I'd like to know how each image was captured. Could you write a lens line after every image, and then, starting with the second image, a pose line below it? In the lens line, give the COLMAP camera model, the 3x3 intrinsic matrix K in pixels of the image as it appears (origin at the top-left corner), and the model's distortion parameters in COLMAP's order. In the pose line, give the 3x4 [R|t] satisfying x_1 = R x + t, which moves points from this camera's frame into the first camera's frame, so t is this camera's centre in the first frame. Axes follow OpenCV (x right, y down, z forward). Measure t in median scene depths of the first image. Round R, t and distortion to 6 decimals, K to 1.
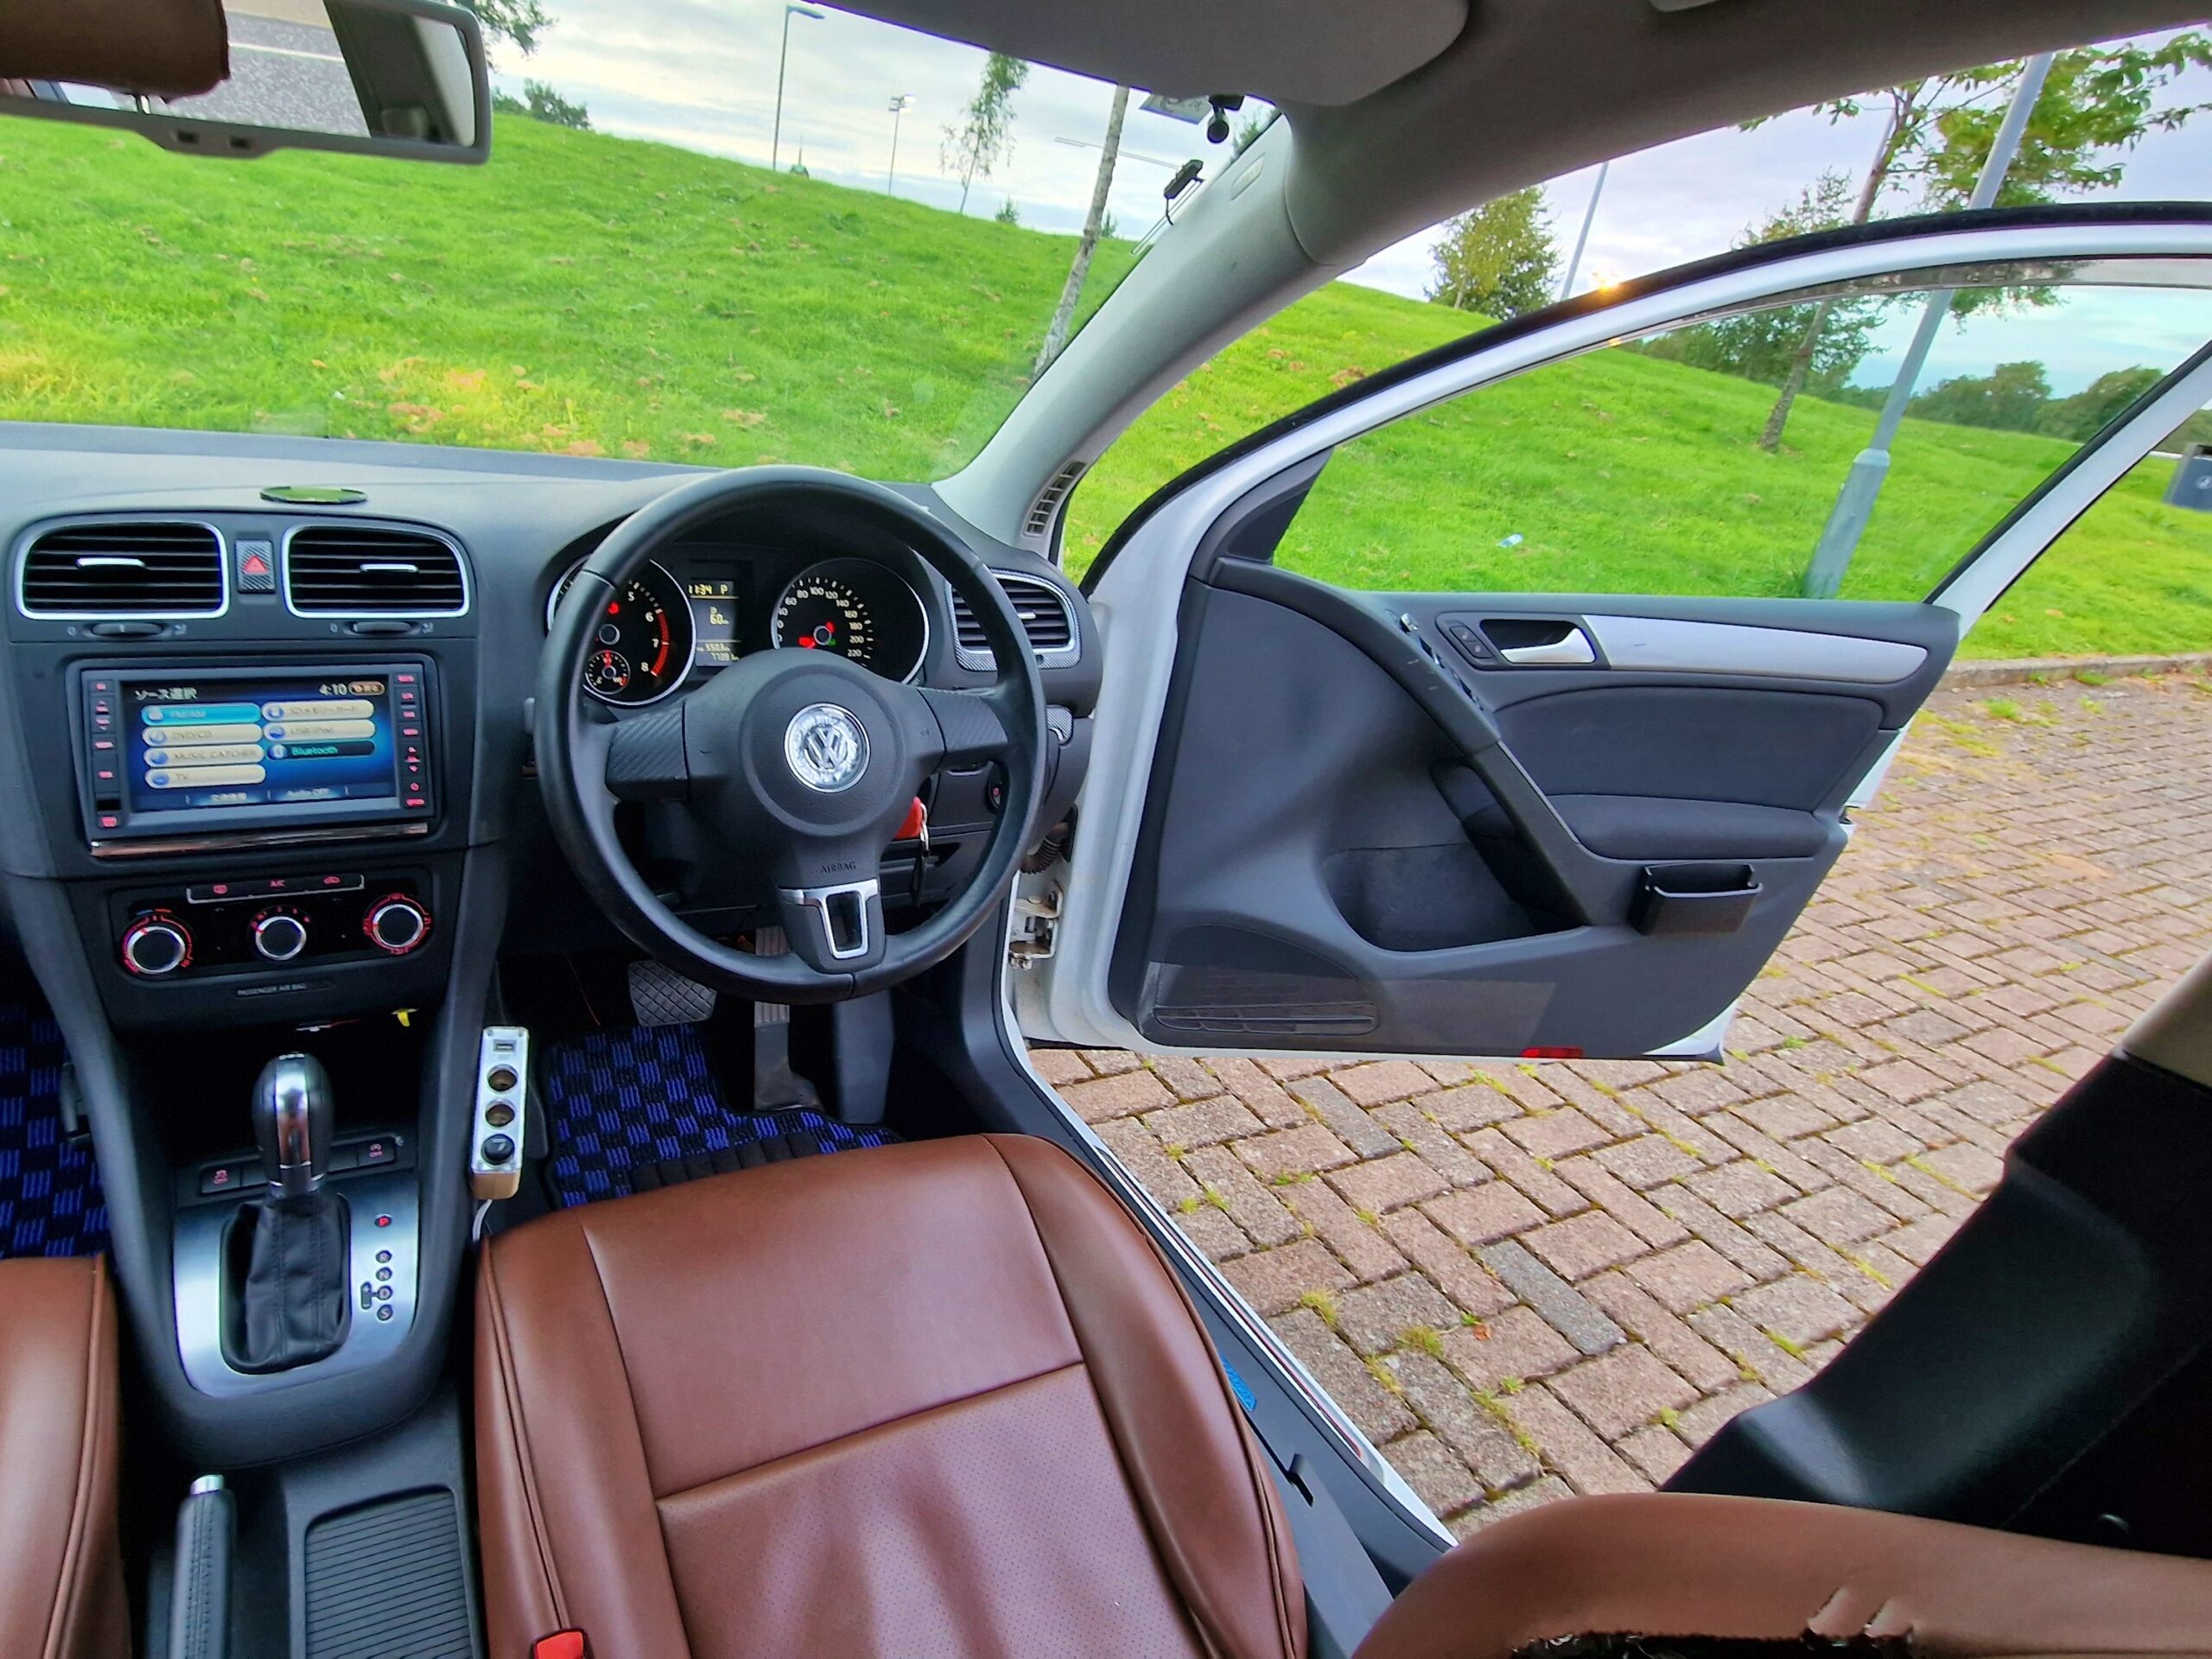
lens RADIAL K [[1213.1, 0, 896.2], [0, 1213.1, 805.1], [0, 0, 1]] dist [0.000888, -0.002774]
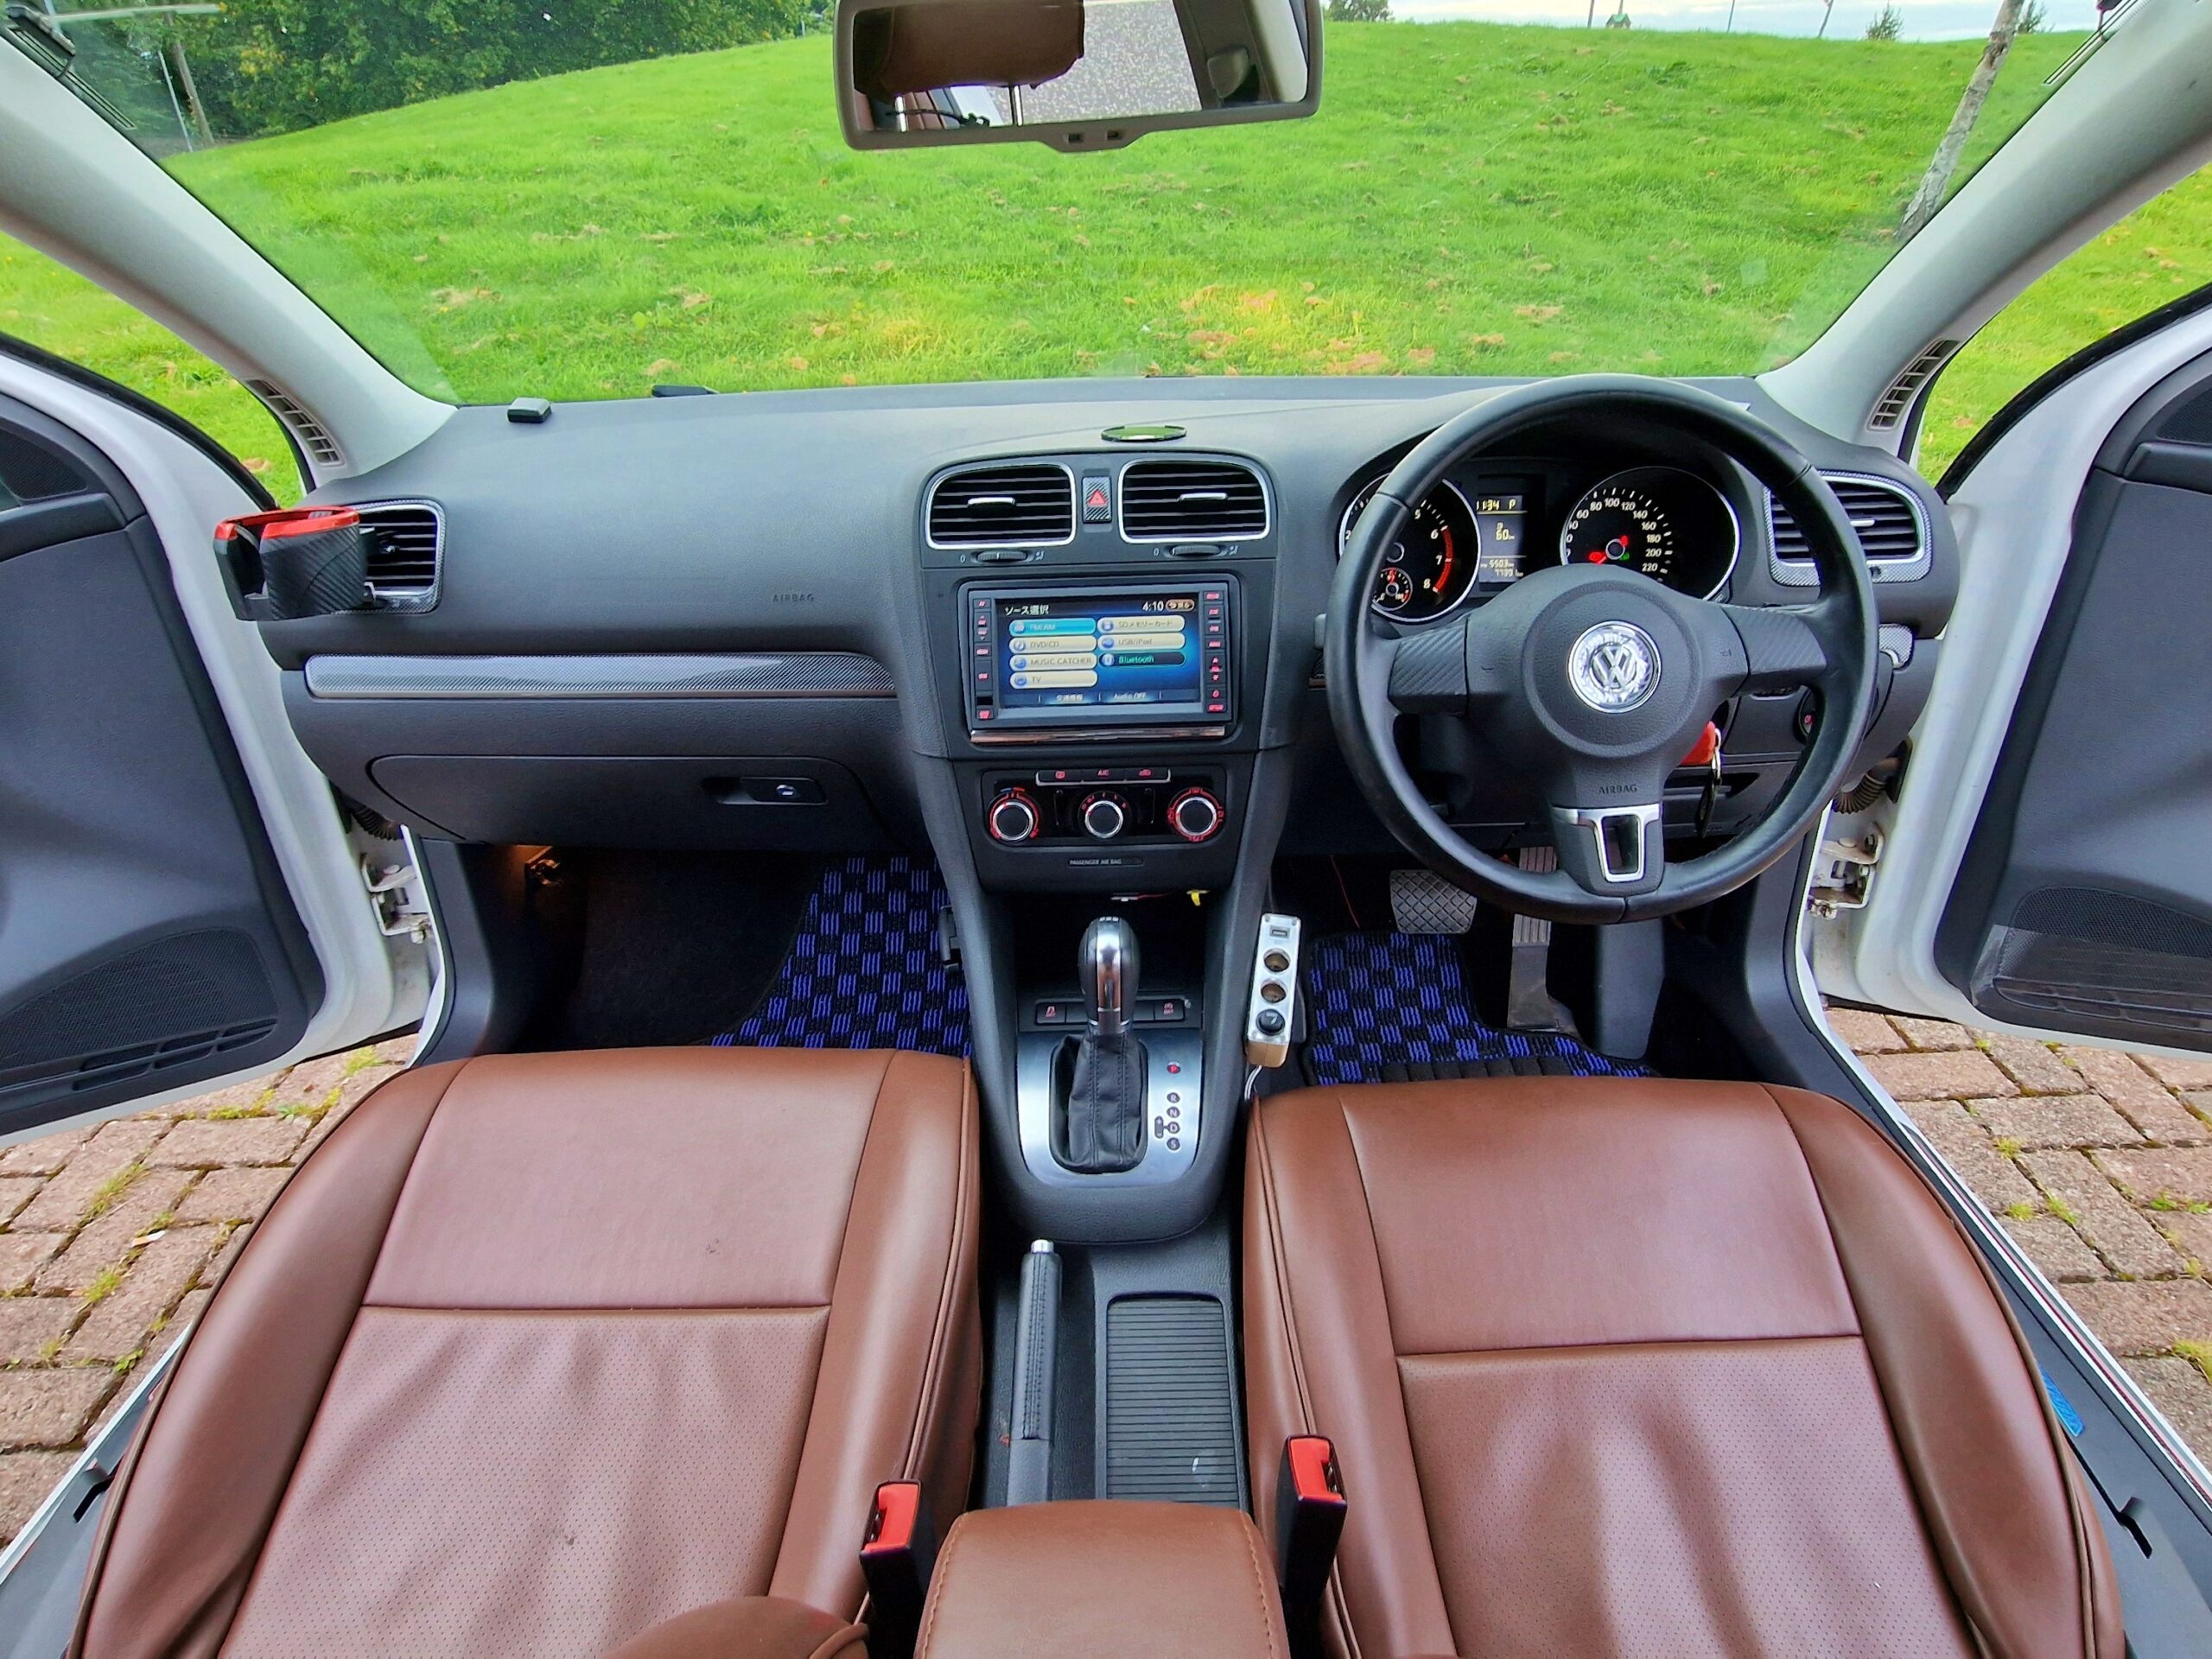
lens RADIAL K [[1213.1, 0, 1124.3], [0, 1213.1, 807.7], [0, 0, 1]] dist [0.000888, -0.002774]
pose [[0.907837, 0.070019, -0.413436, -0.002611], [-0.040043, 0.995930, 0.080743, 0.002325], [0.417407, -0.056747, 0.906946, -0.055210]]
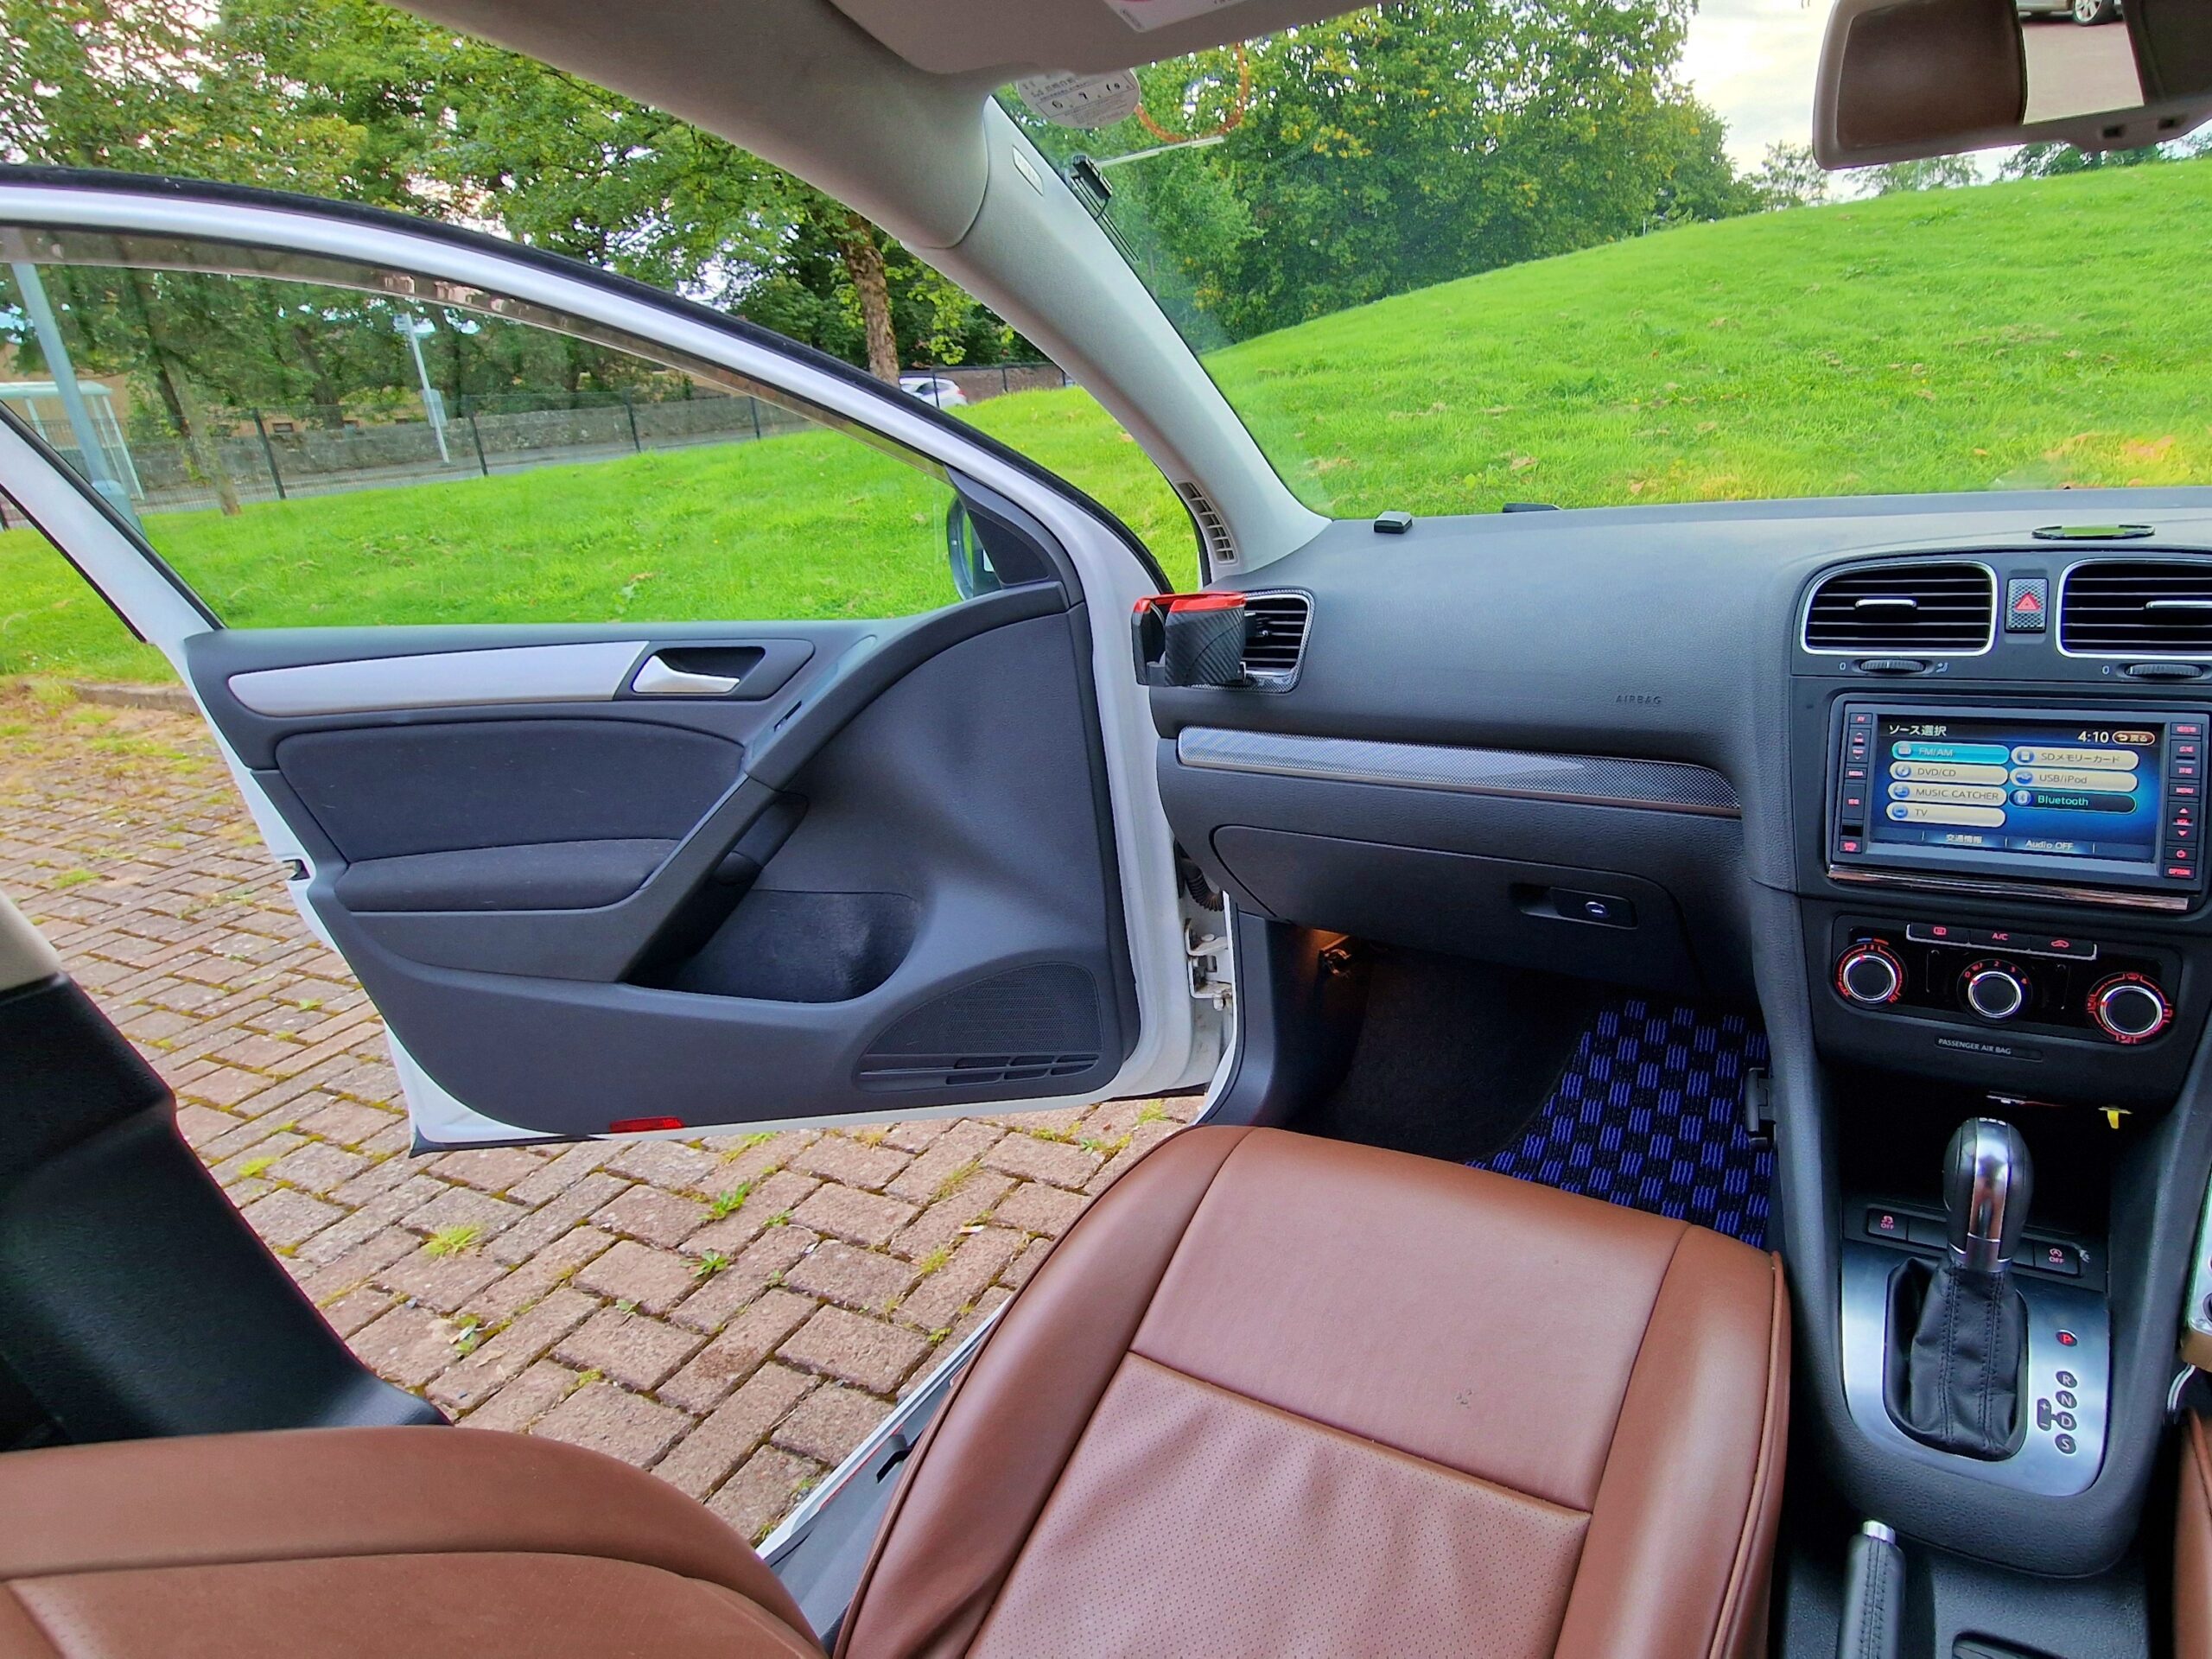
lens RADIAL K [[1213.1, 0, 1328.1], [0, 1213.1, 805.7], [0, 0, 1]] dist [0.000888, -0.002774]
pose [[0.631321, 0.095877, -0.769572, -0.113020], [-0.155774, 0.987781, -0.004728, 0.046052], [0.759716, 0.122864, 0.638542, -0.010501]]
